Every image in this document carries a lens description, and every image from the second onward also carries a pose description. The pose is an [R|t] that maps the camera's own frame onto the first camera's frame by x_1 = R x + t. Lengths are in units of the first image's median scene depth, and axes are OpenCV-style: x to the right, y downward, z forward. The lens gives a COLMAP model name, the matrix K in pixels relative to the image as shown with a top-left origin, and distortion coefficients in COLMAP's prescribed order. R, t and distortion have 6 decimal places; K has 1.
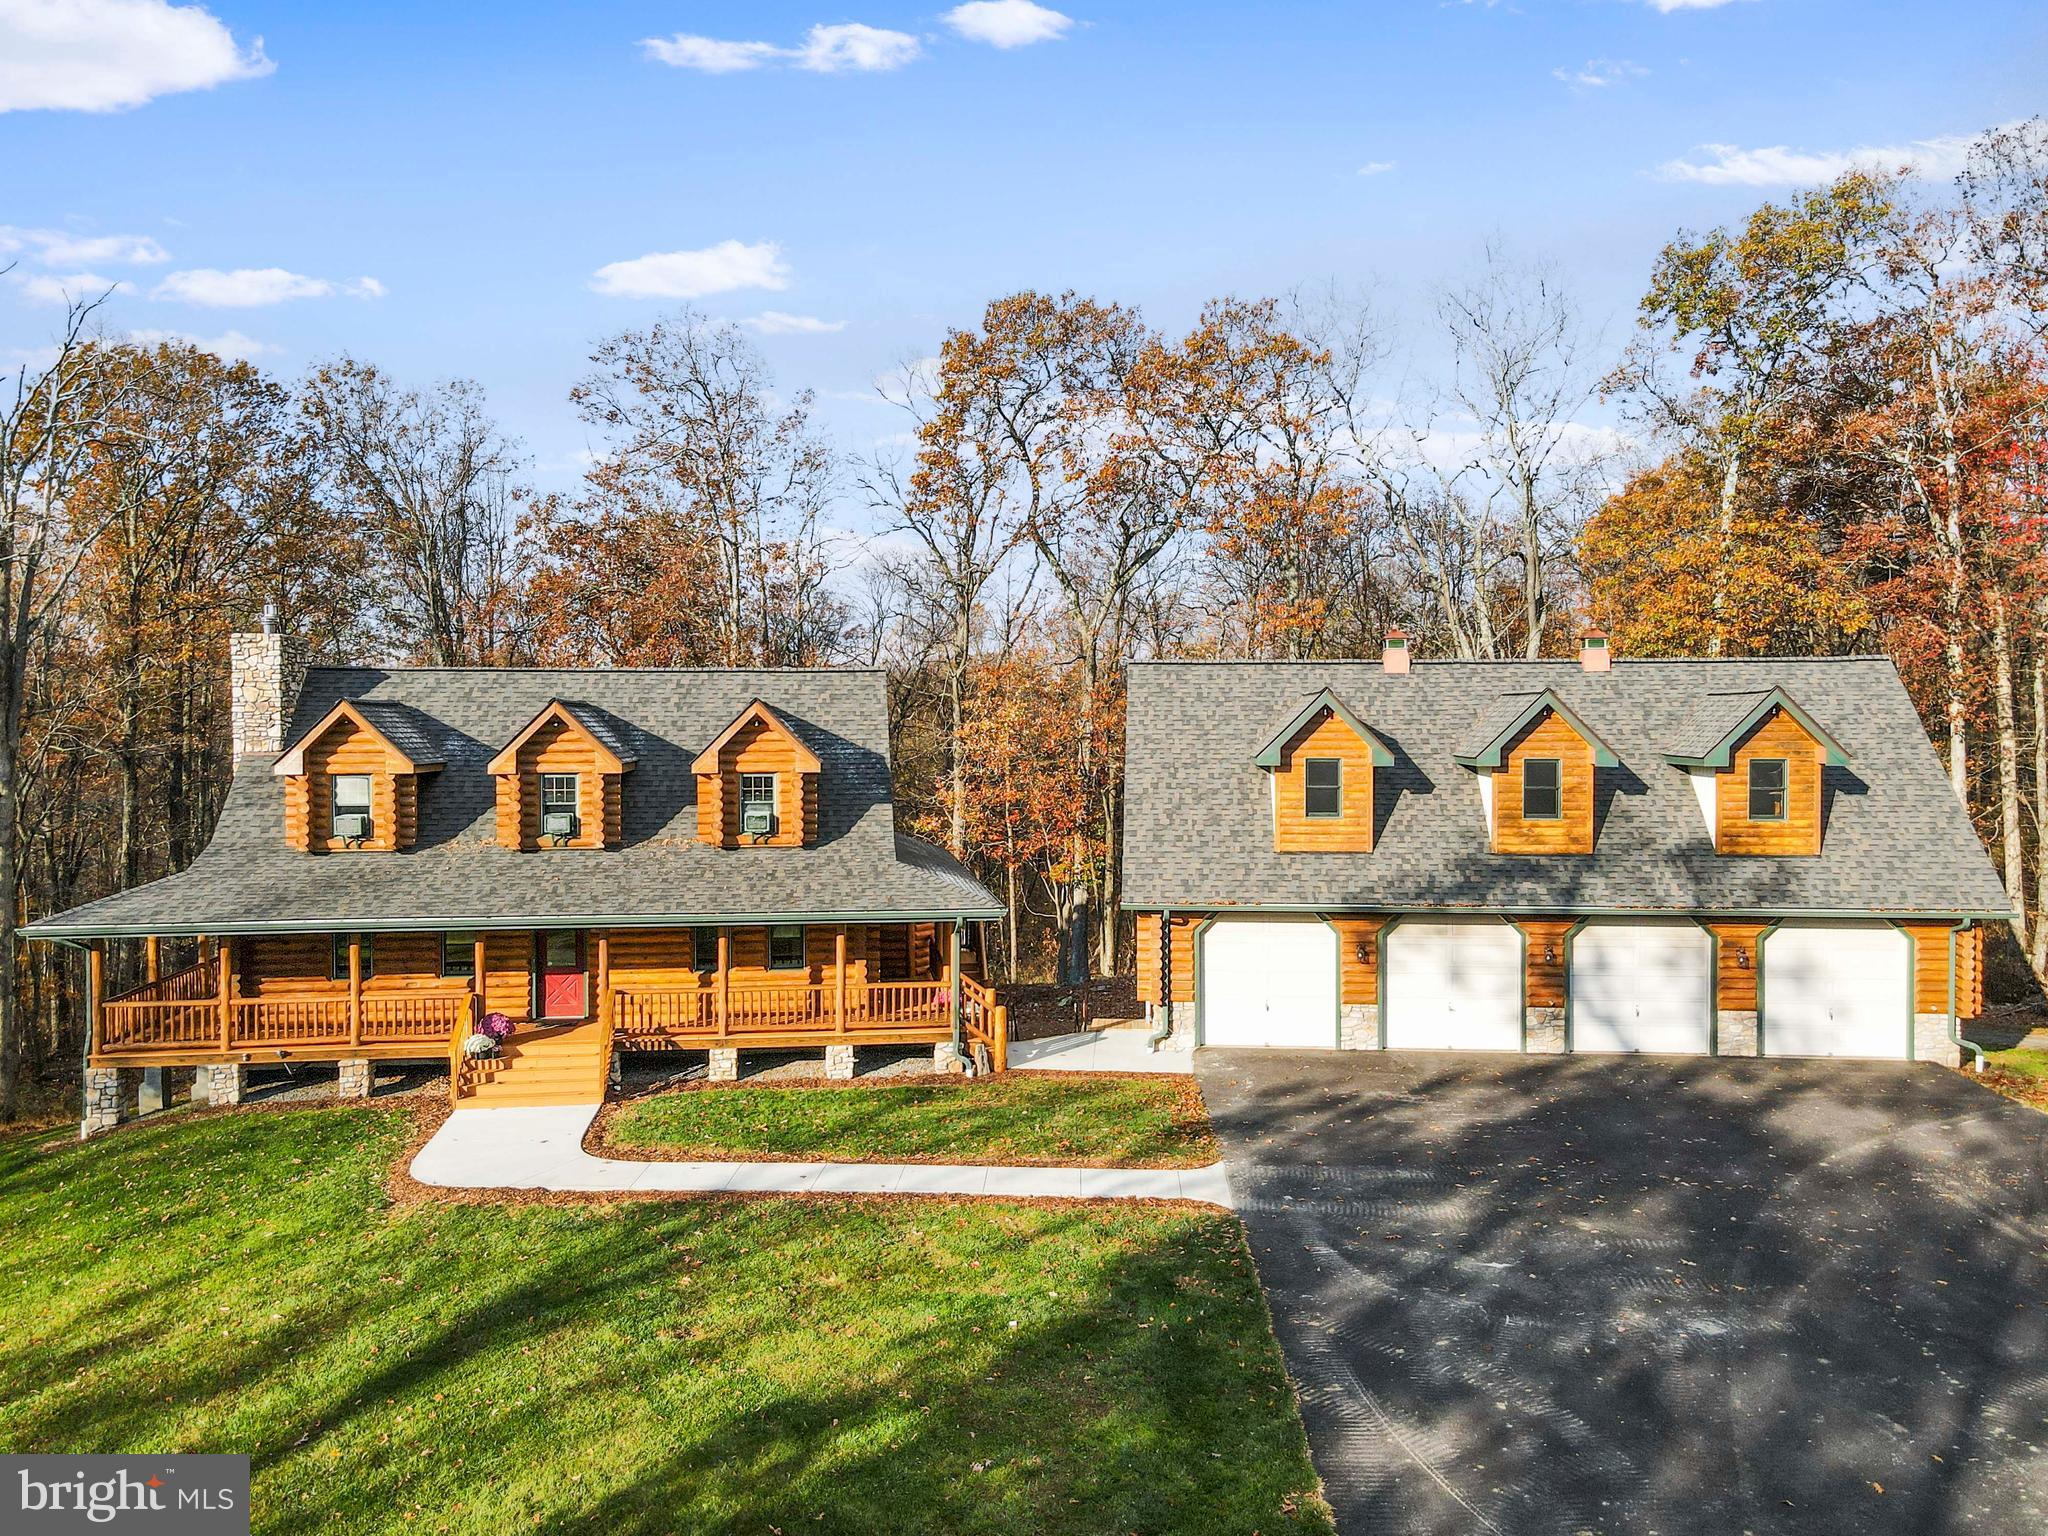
lens RADIAL K [[1514.6, 0, 1028.6], [0, 1514.6, 750.0], [0, 0, 1]] dist [0.005979, 0.009706]
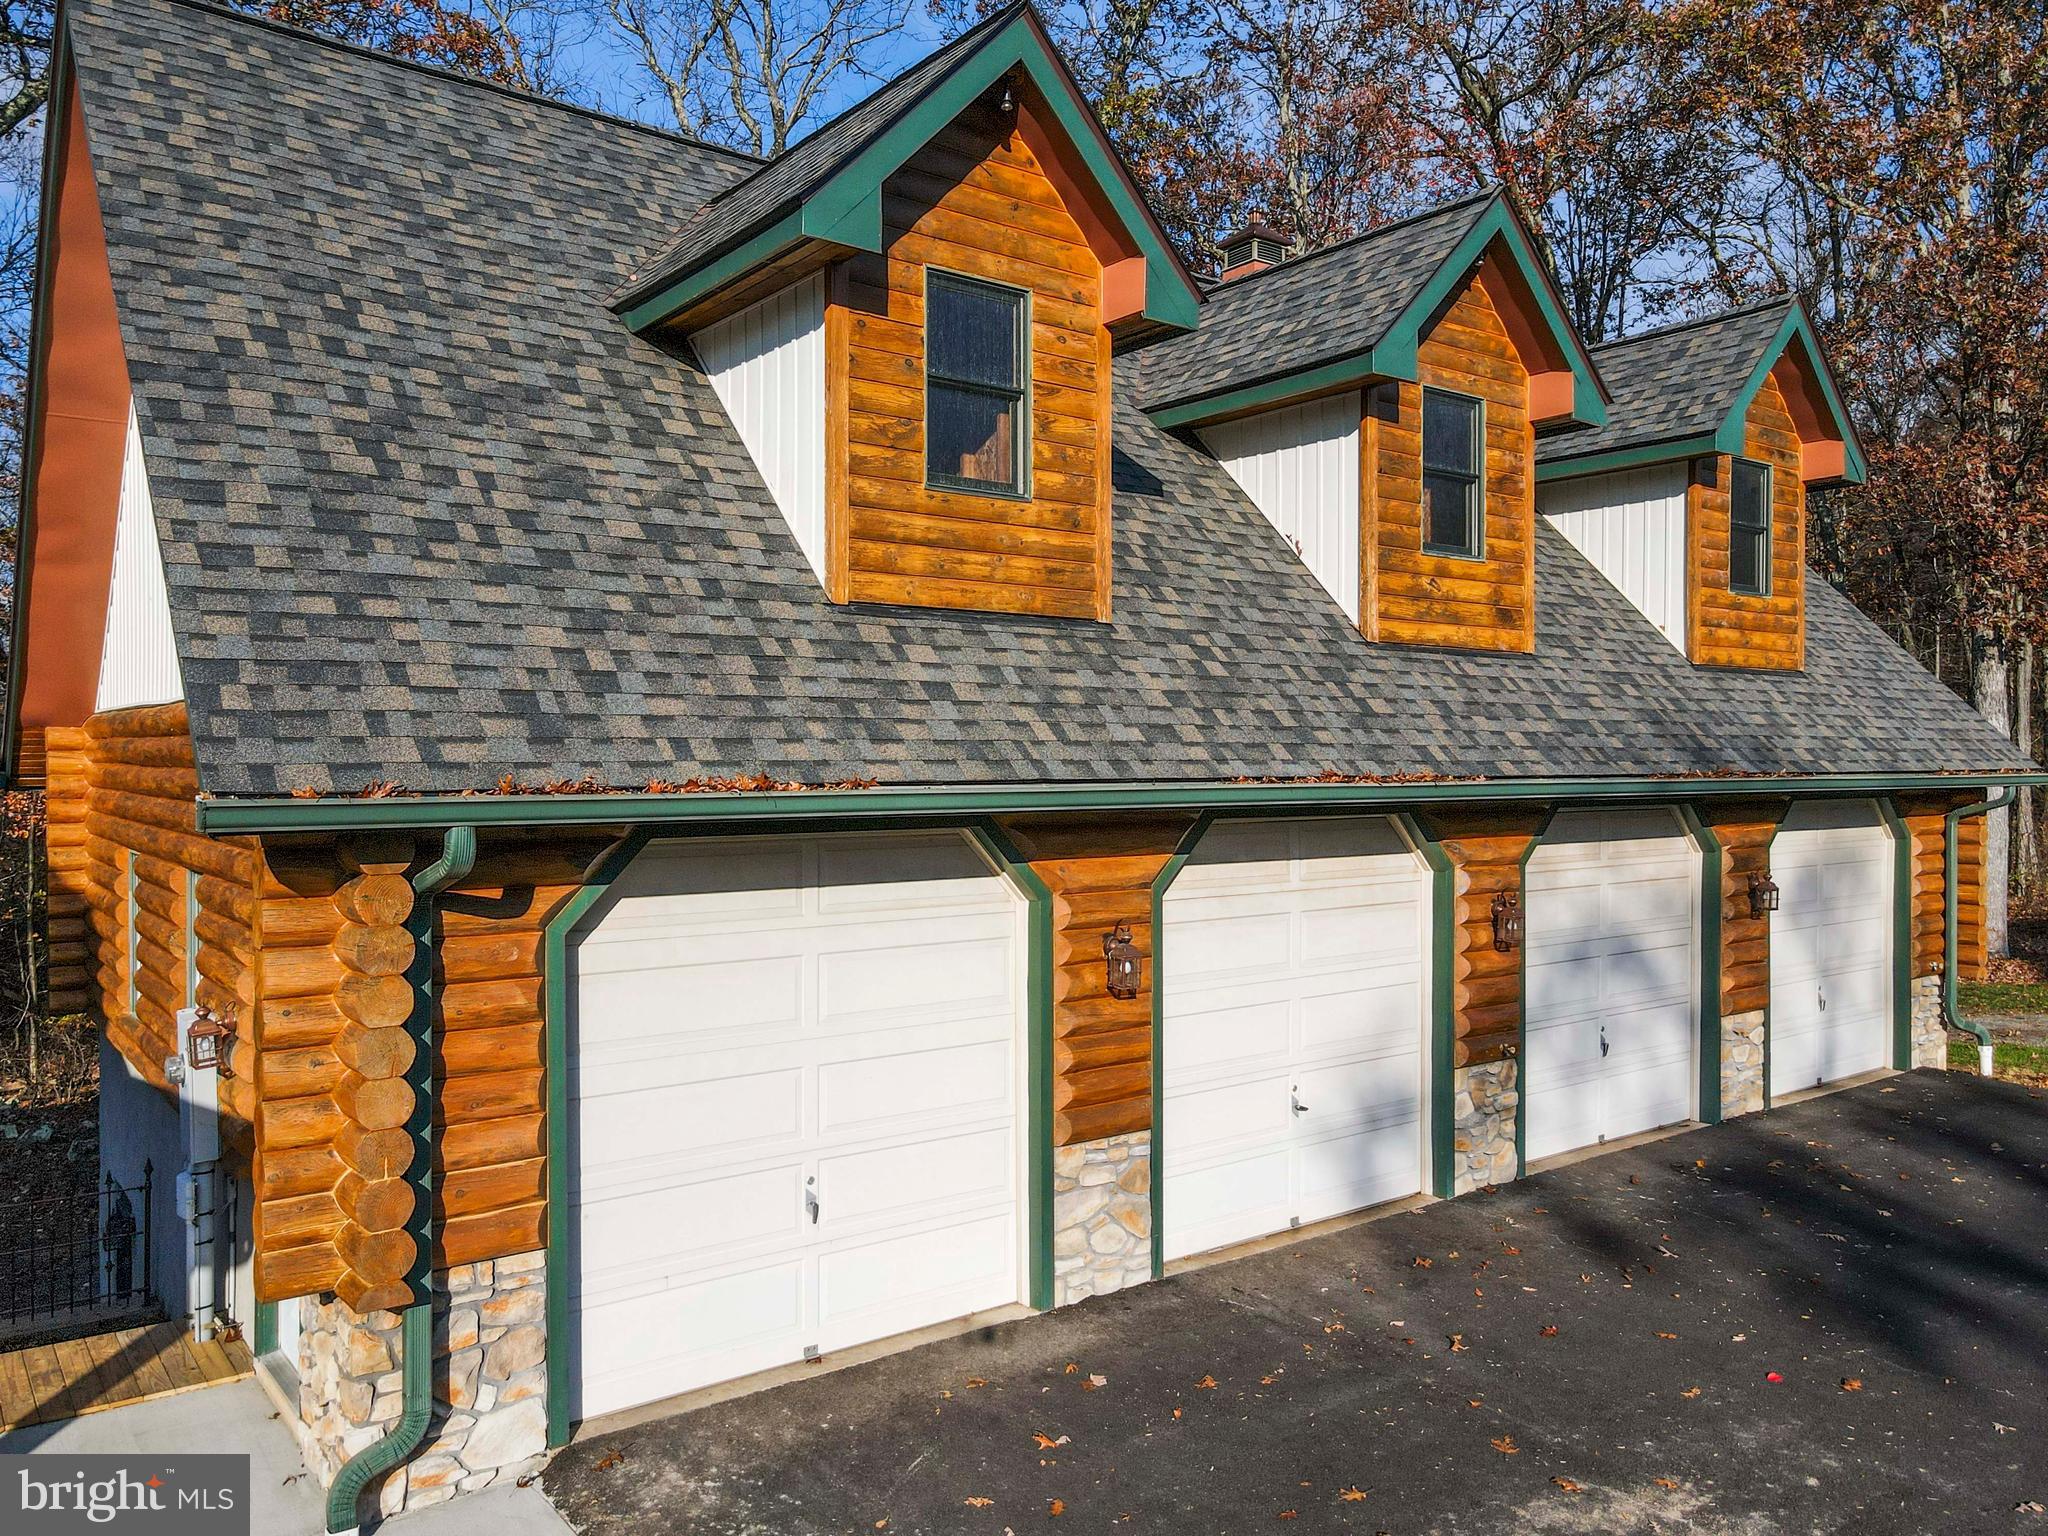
lens RADIAL K [[1515.3, 0, 1024.0], [0, 1515.3, 768.0], [0, 0, 1]] dist [-0.024301, 0.061979]
pose [[0.739112, -0.002427, 0.673578, 0.012508], [0.011804, 0.999887, -0.009349, 0.102357], [-0.673479, 0.014861, 0.739057, 0.818367]]
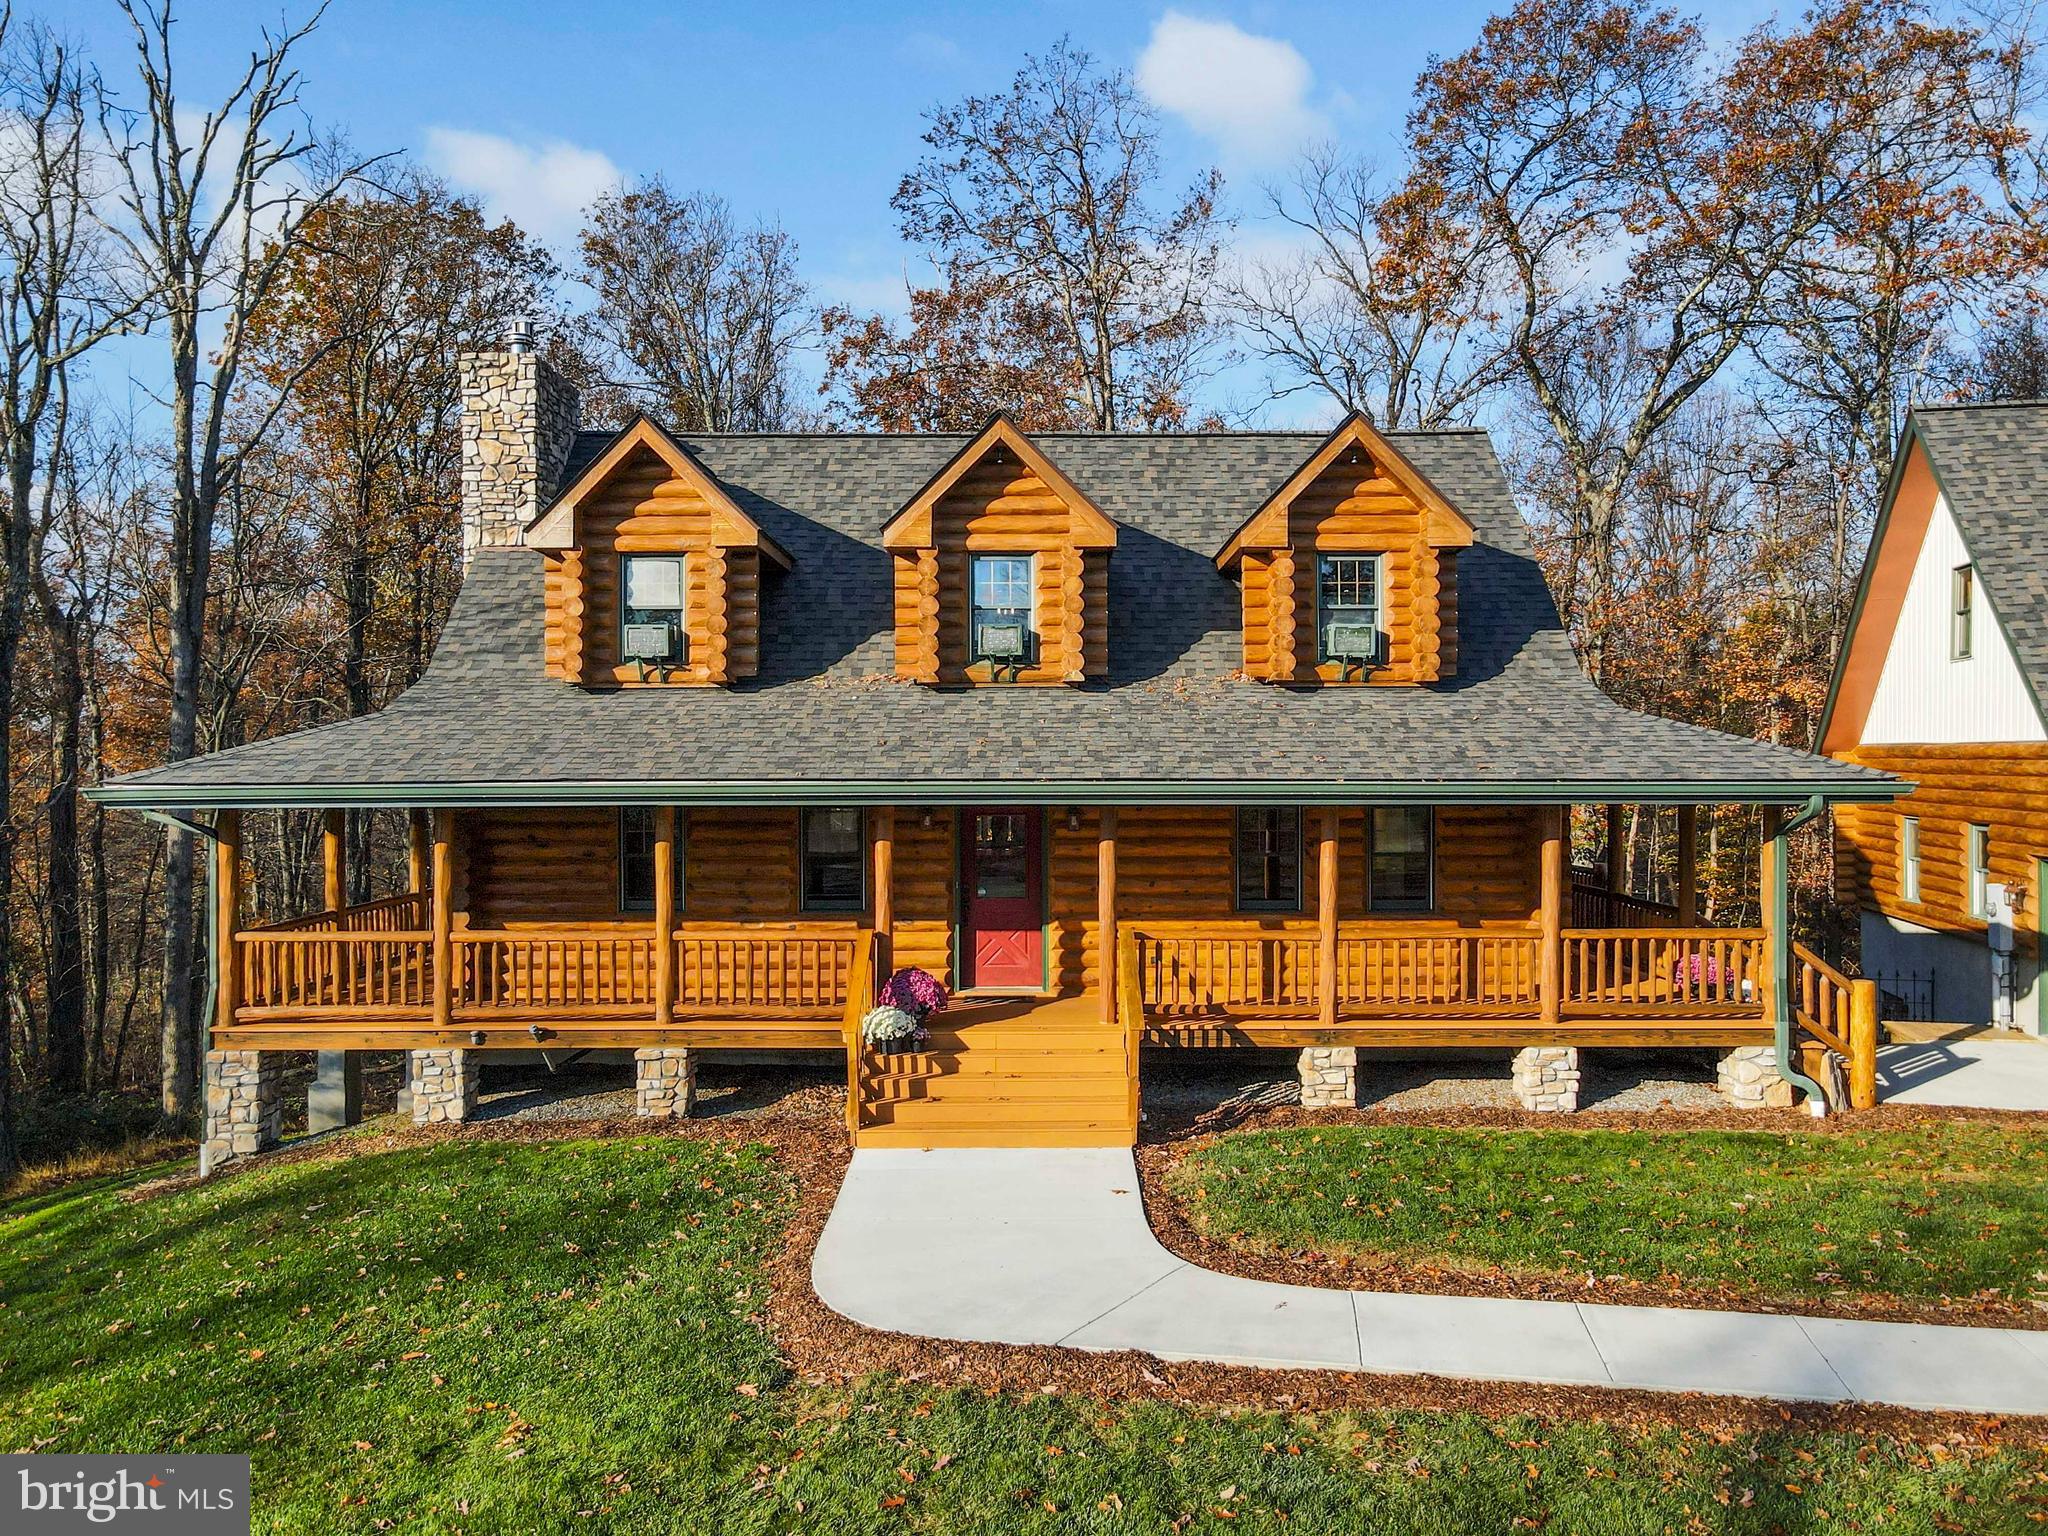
lens RADIAL K [[1515.3, 0, 1024.0], [0, 1515.3, 768.0], [0, 0, 1]] dist [-0.024301, 0.061979]
pose [[0.990277, -0.001375, -0.139104, -0.225264], [-0.000658, 0.999894, -0.014566, 0.104279], [0.139109, 0.014516, 0.990171, 0.449356]]
